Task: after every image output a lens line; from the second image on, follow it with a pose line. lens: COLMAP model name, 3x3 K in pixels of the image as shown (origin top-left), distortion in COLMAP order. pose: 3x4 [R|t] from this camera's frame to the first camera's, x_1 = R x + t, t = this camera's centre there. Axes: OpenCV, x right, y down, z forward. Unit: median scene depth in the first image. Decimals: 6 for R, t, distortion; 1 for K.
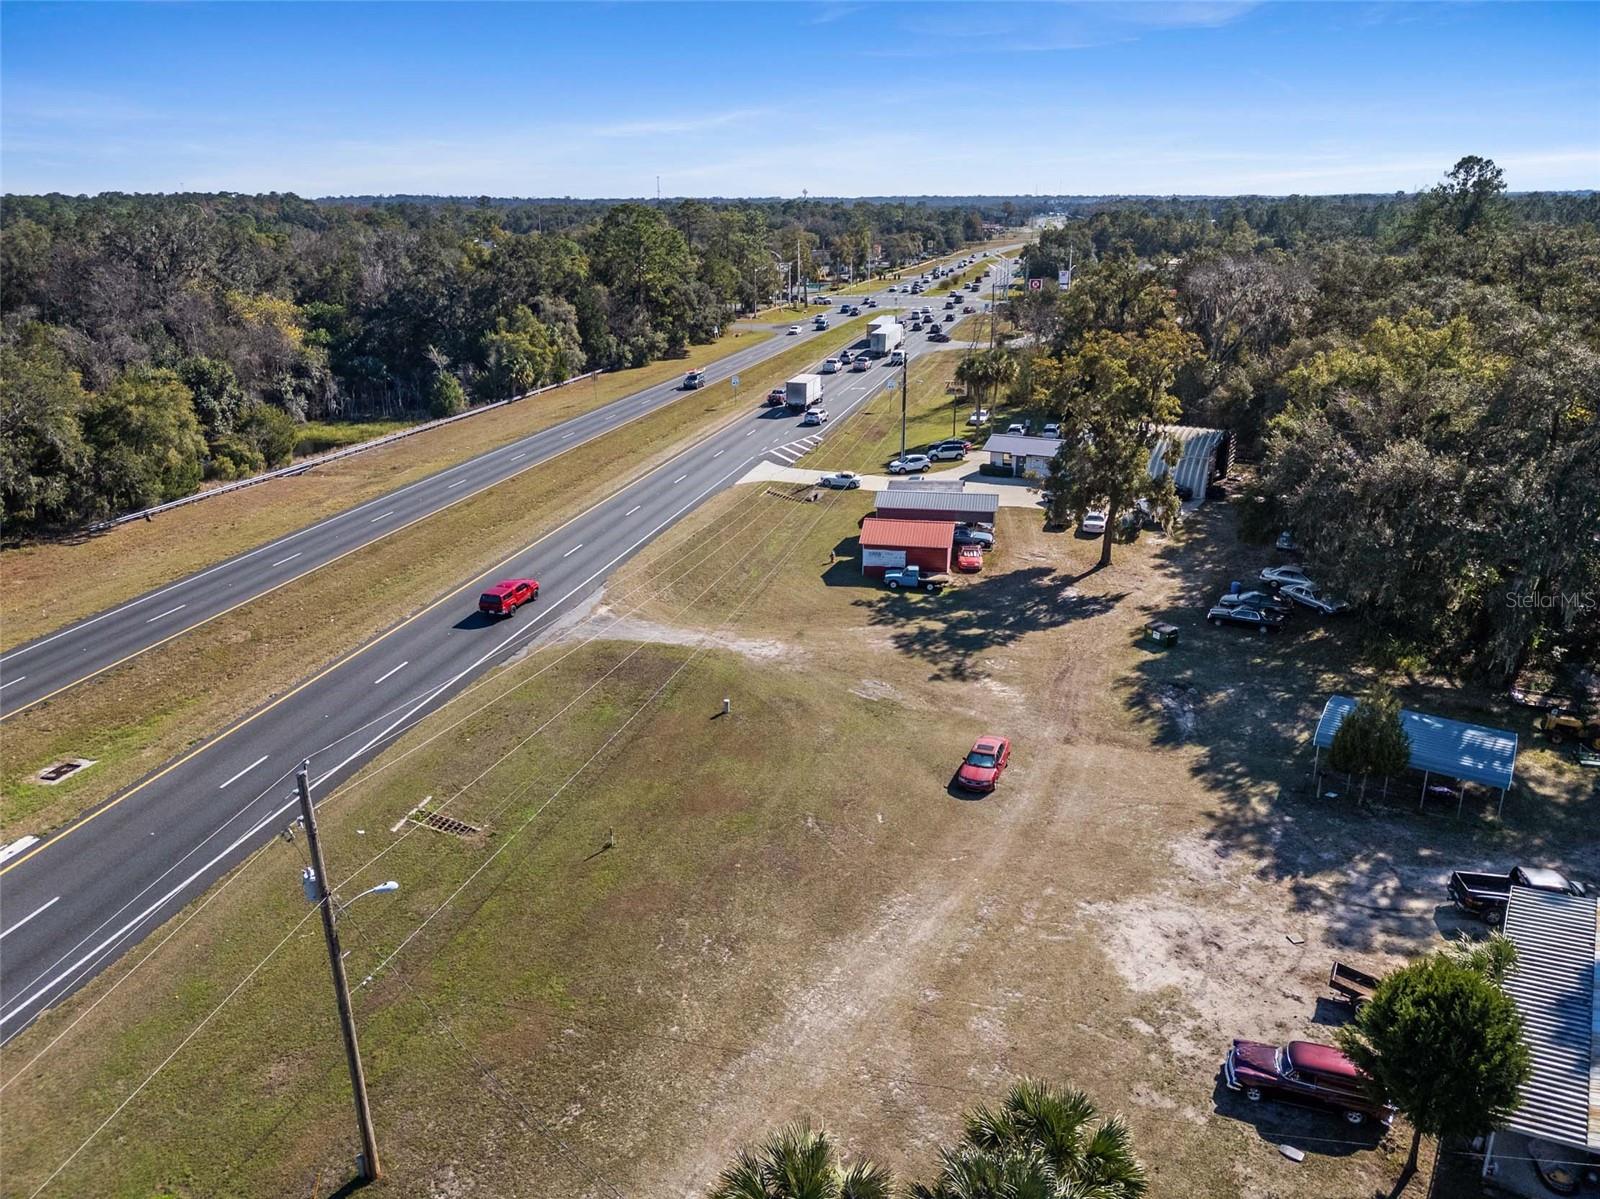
lens RADIAL K [[1165.4, 0, 803.9], [0, 1165.4, 611.2], [0, 0, 1]] dist [0.087649, -0.110631]
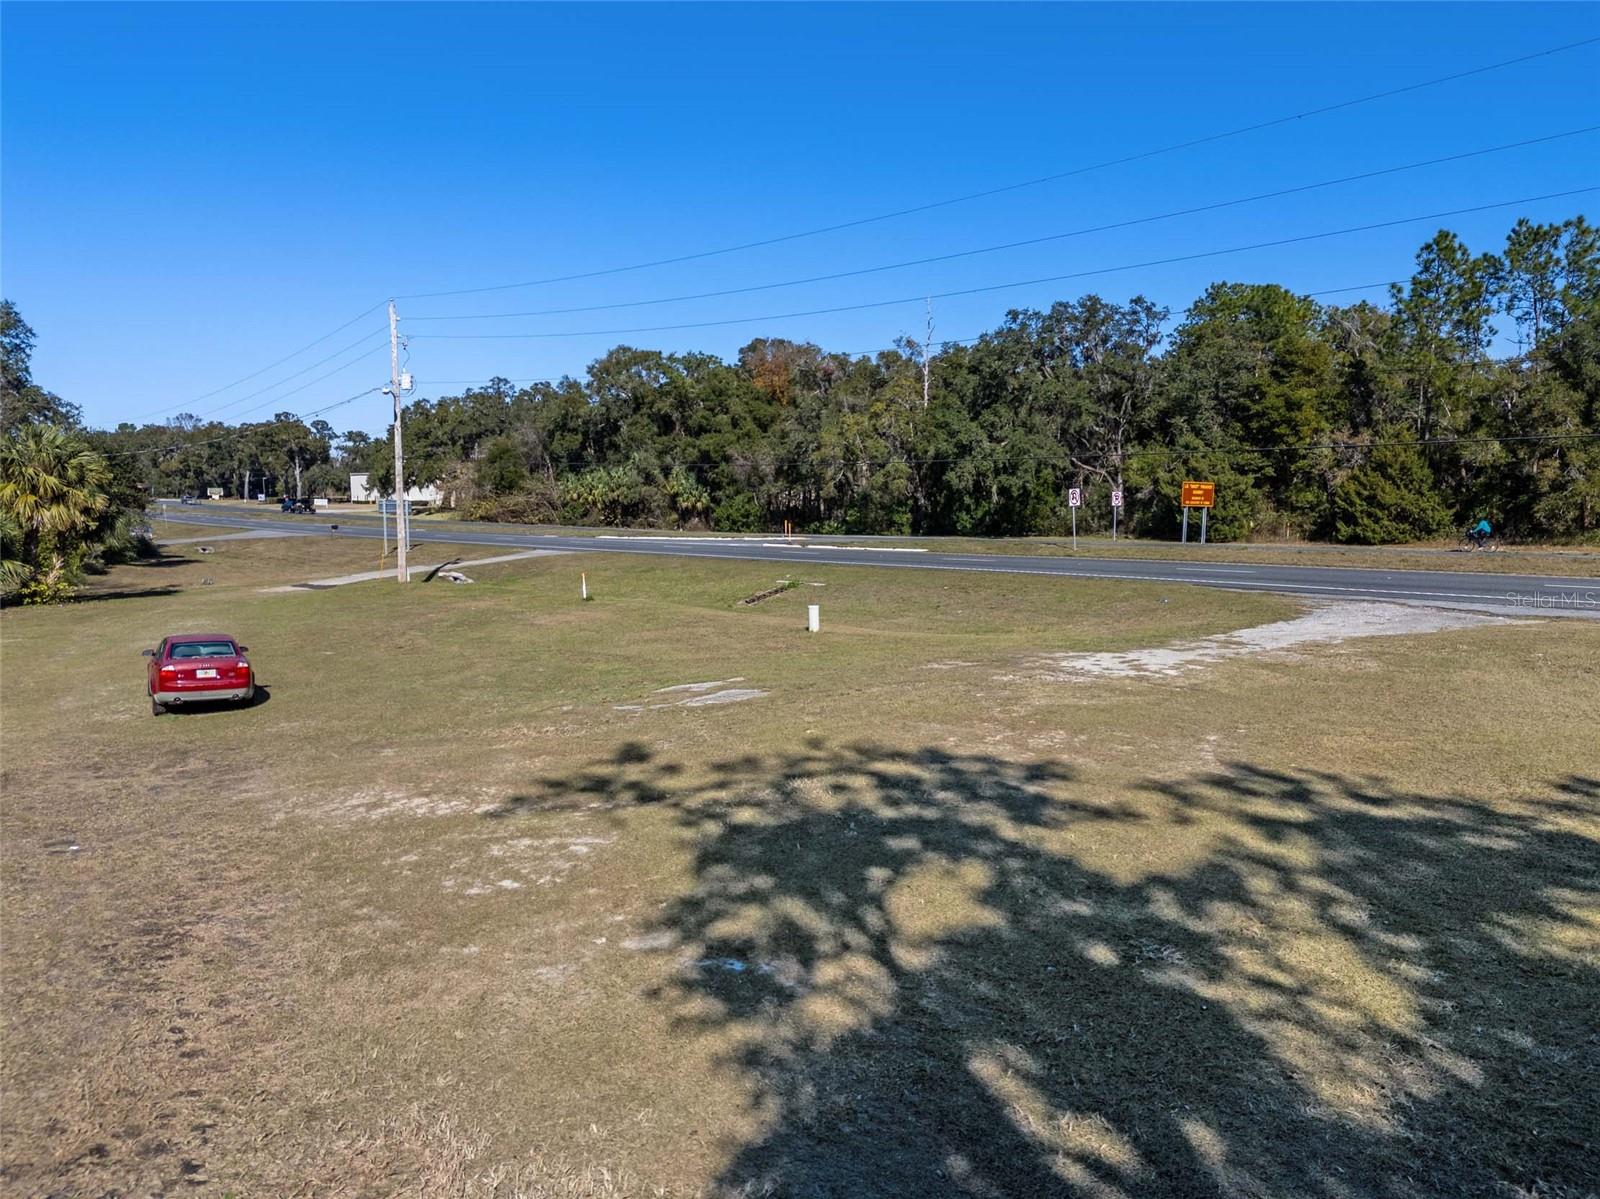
lens RADIAL K [[1165.4, 0, 803.9], [0, 1165.4, 611.2], [0, 0, 1]] dist [0.087649, -0.110631]
pose [[-0.609946, 0.081565, -0.788234, 0.246820], [-0.259059, 0.919512, 0.295612, -0.051376], [0.748902, 0.384506, -0.539722, 0.963418]]
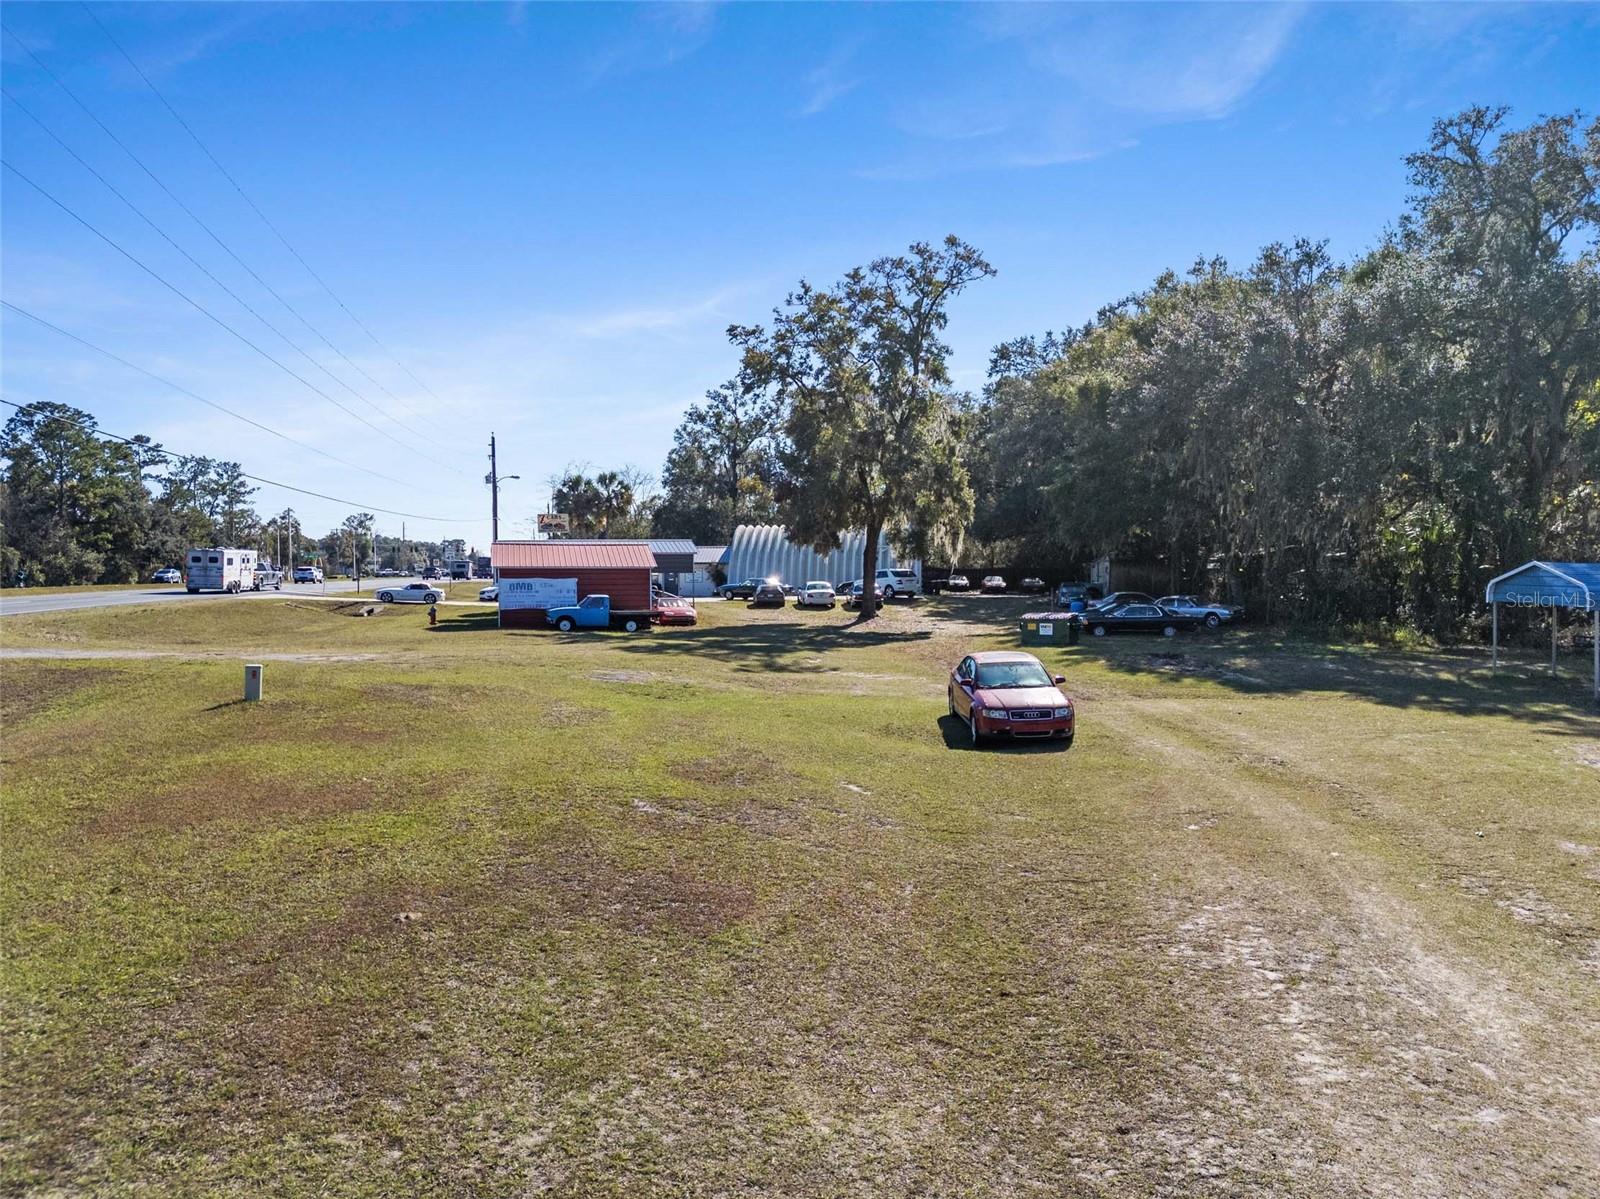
lens RADIAL K [[1165.4, 0, 803.9], [0, 1165.4, 611.2], [0, 0, 1]] dist [0.087649, -0.110631]
pose [[0.913075, -0.011257, 0.407637, -0.046854], [0.134175, 0.952254, -0.274243, 0.142322], [-0.385087, 0.305099, 0.870989, 0.481419]]
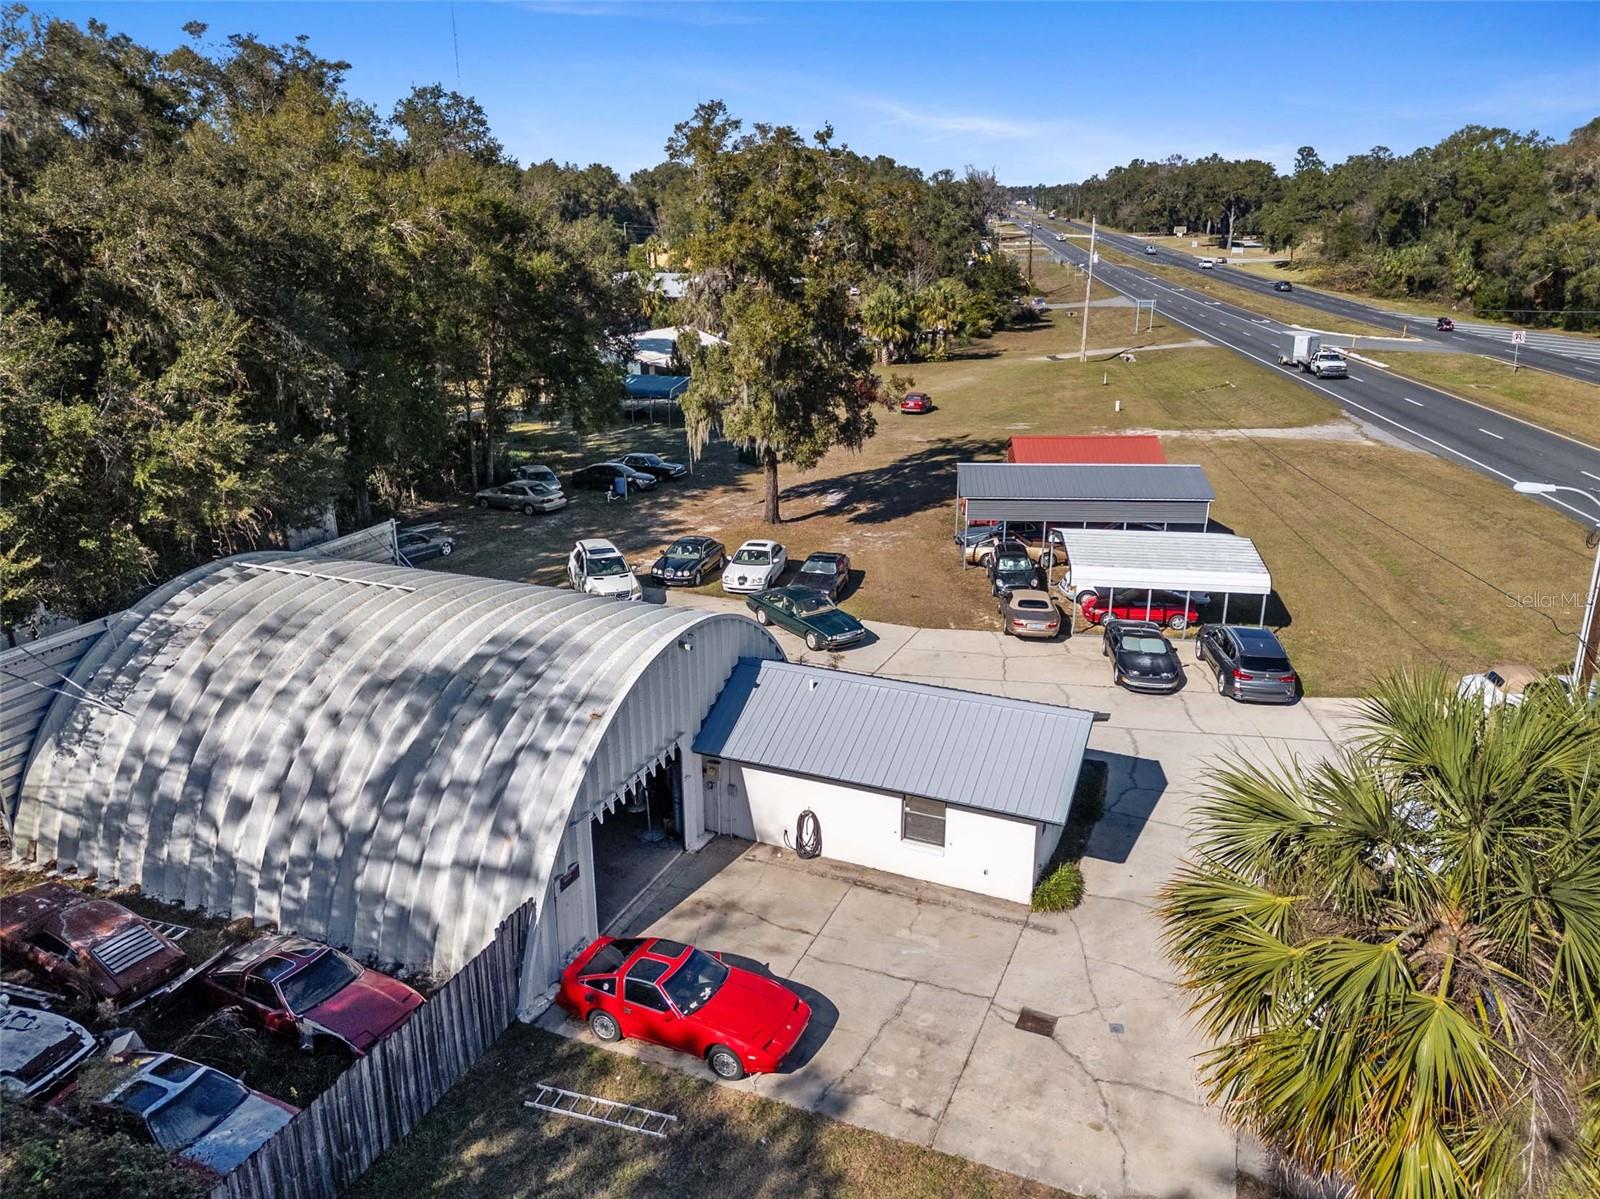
lens RADIAL K [[1161.4, 0, 801.7], [0, 1161.4, 611.9], [0, 0, 1]] dist [0.058889, -0.058984]
pose [[-0.993720, 0.041732, -0.103821, 0.328400], [-0.031993, 0.783148, 0.621012, -0.413418], [0.107223, 0.620433, -0.776895, 1.620870]]
